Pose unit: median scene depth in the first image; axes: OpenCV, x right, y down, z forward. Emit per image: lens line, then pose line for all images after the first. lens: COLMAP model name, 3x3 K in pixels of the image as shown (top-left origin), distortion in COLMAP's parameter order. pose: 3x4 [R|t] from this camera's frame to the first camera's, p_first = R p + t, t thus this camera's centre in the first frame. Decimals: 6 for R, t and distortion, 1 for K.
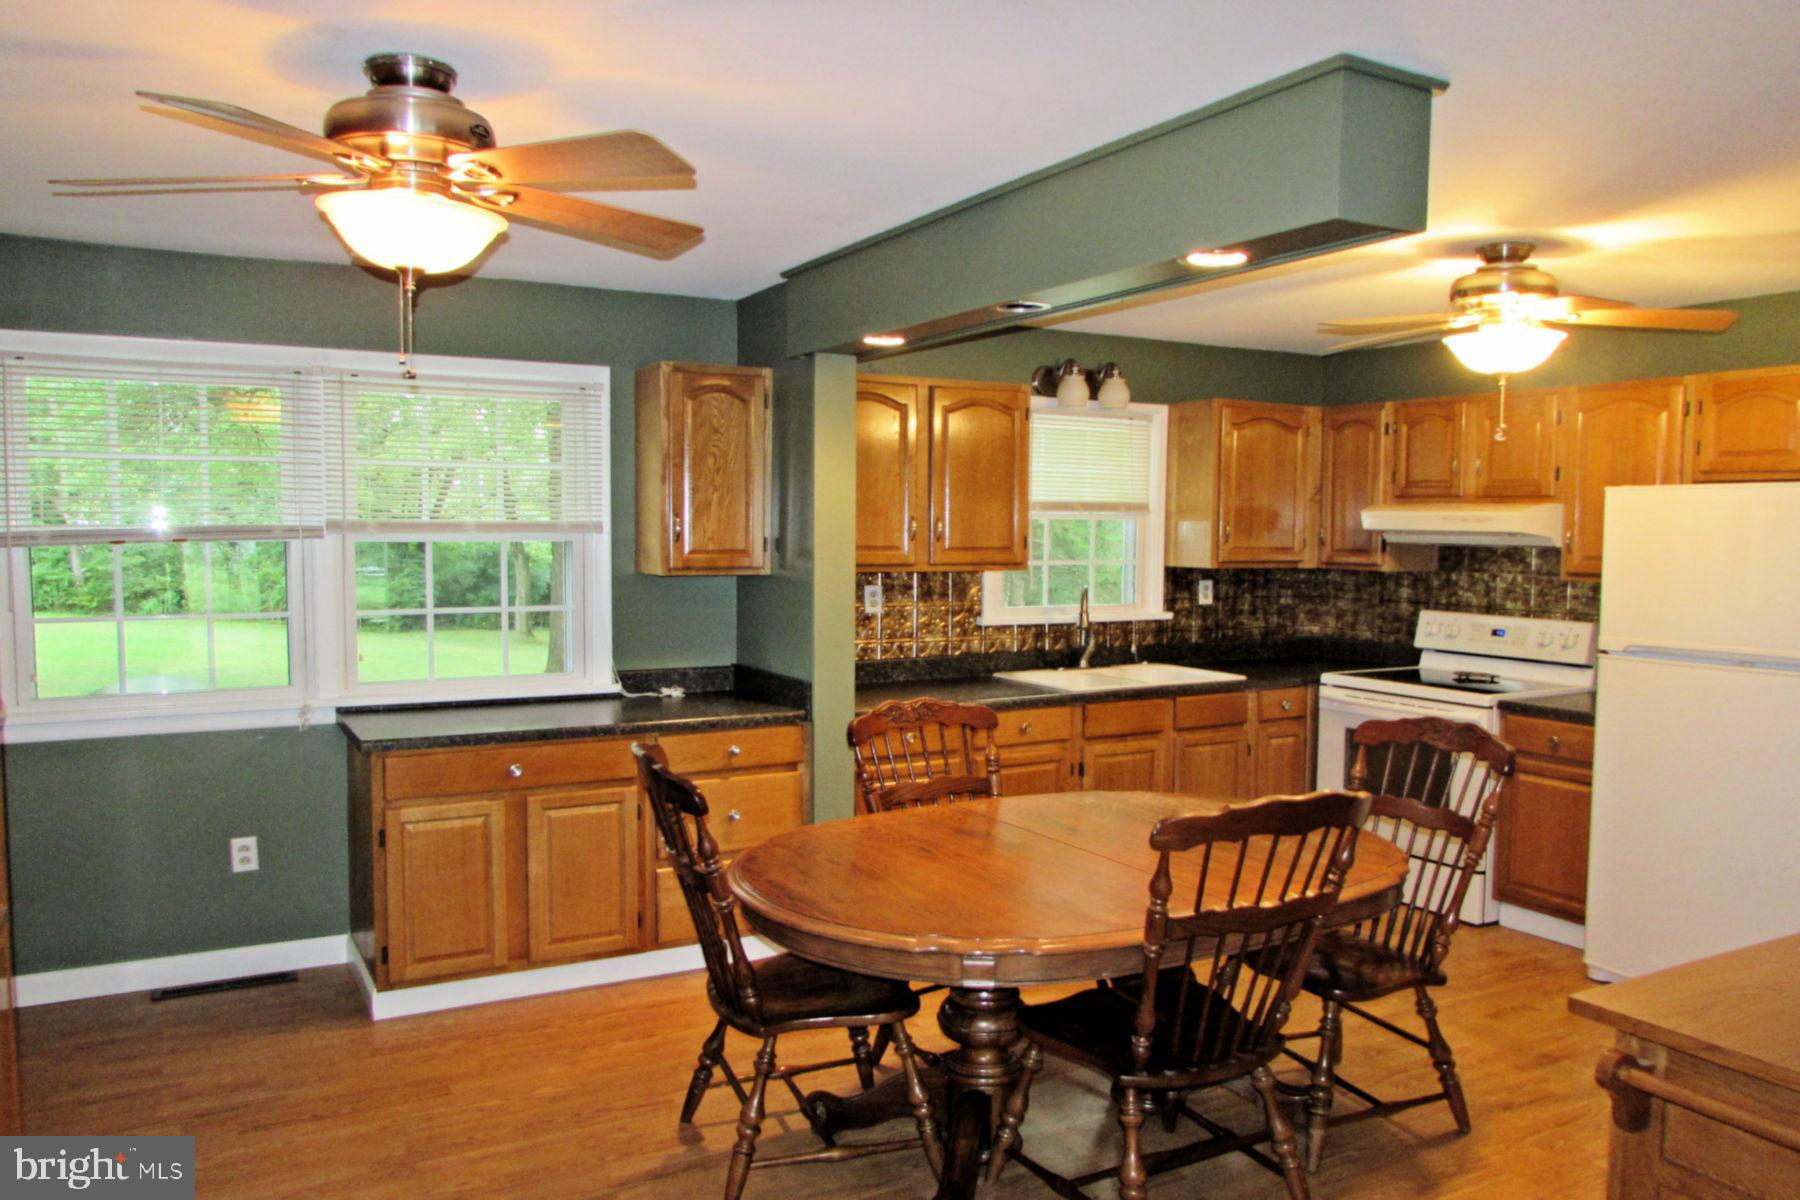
lens RADIAL K [[1315.2, 0, 899.5], [0, 1315.2, 535.4], [0, 0, 1]] dist [-0.004038, 0.000316]
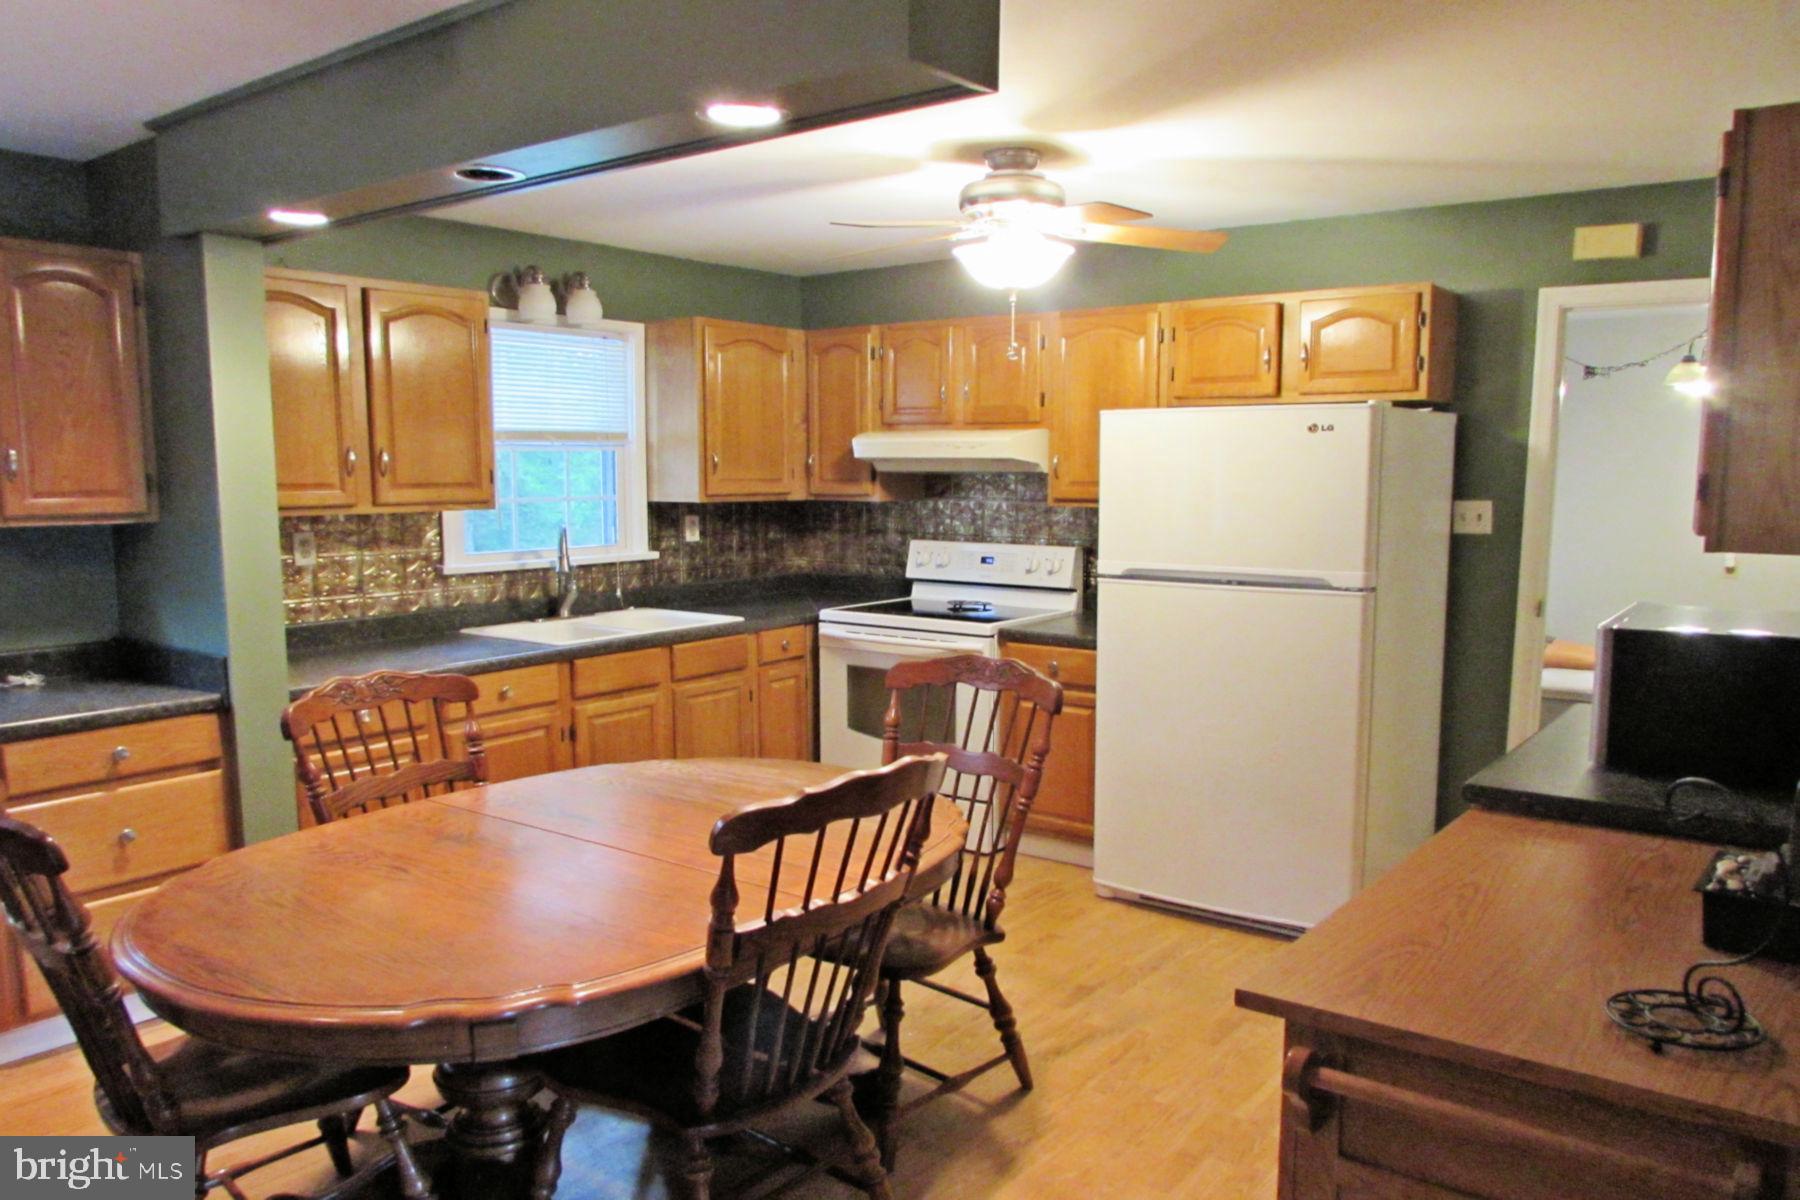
lens RADIAL K [[1320.8, 0, 909.8], [0, 1320.8, 634.4], [0, 0, 1]] dist [-0.052080, 0.055941]
pose [[0.915148, -0.060836, 0.398502, -0.003372], [0.011911, 0.992196, 0.124117, 0.004649], [-0.402943, -0.108839, 0.908730, 0.109153]]
